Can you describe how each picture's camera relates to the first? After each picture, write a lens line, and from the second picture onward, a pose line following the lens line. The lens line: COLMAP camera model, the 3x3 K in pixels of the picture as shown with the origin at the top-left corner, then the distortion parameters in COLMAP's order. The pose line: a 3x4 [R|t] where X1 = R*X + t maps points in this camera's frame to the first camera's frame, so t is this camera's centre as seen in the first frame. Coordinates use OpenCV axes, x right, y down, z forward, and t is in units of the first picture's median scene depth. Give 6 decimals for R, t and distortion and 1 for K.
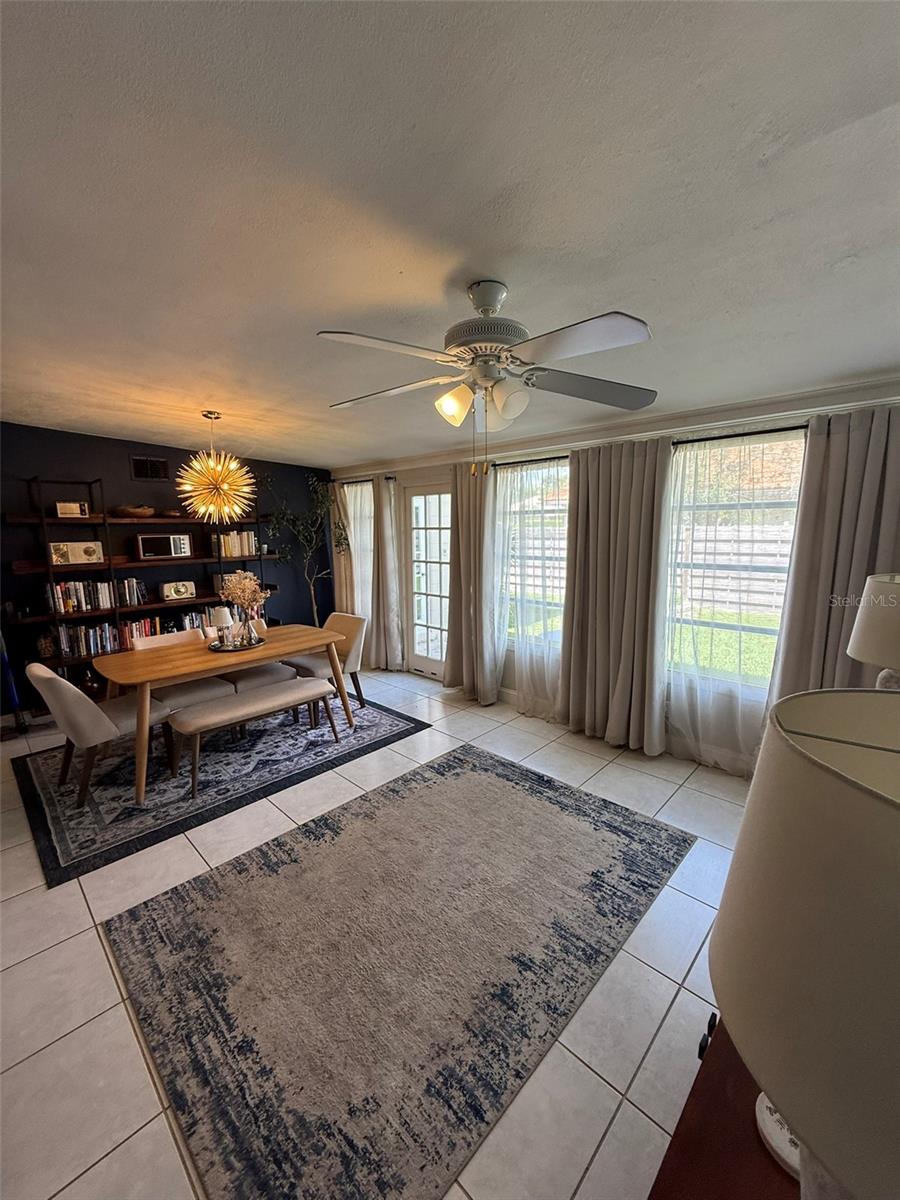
lens RADIAL K [[481.3, 0, 450.0], [0, 481.3, 600.0], [0, 0, 1]] dist [0.002926, 0.000353]
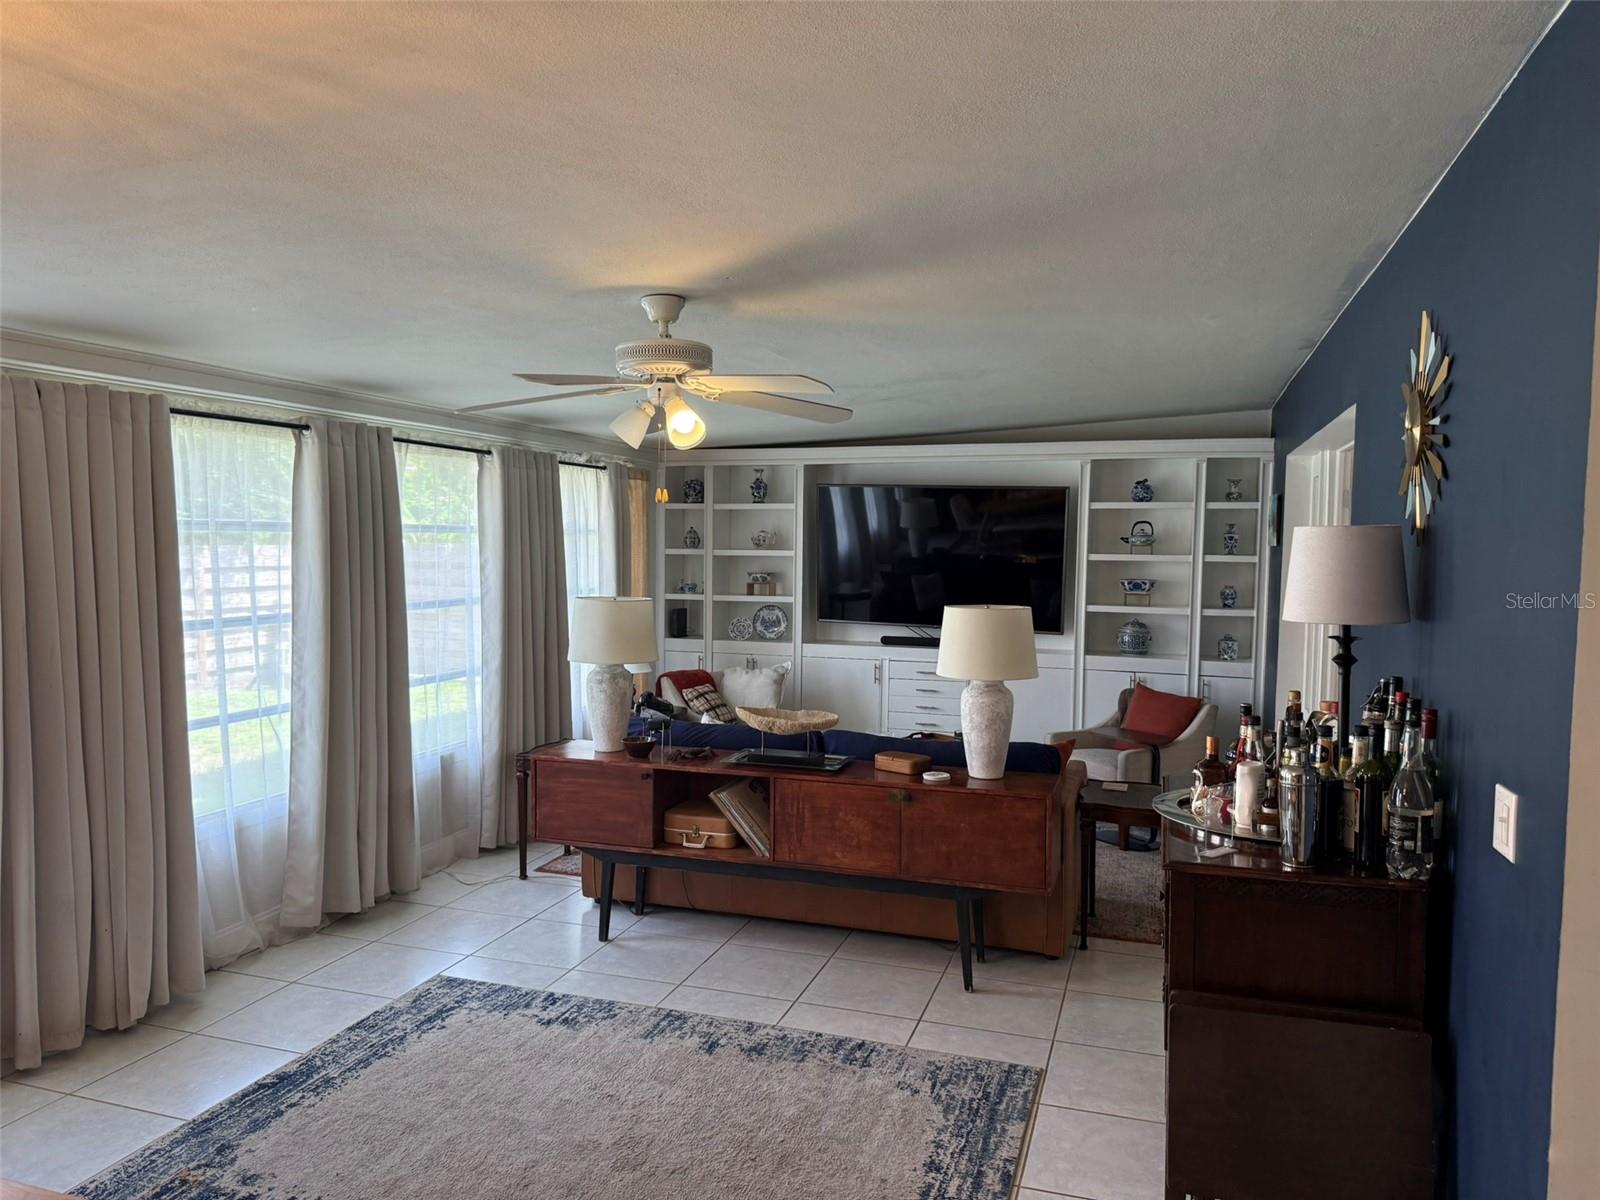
lens RADIAL K [[1120.2, 0, 790.6], [0, 1120.2, 597.6], [0, 0, 1]] dist [0.085612, -0.131668]
pose [[-0.428386, -0.036672, 0.902851, -0.904360], [0.134256, 0.985503, 0.103730, -0.132517], [-0.893566, 0.165649, -0.417252, 0.821290]]
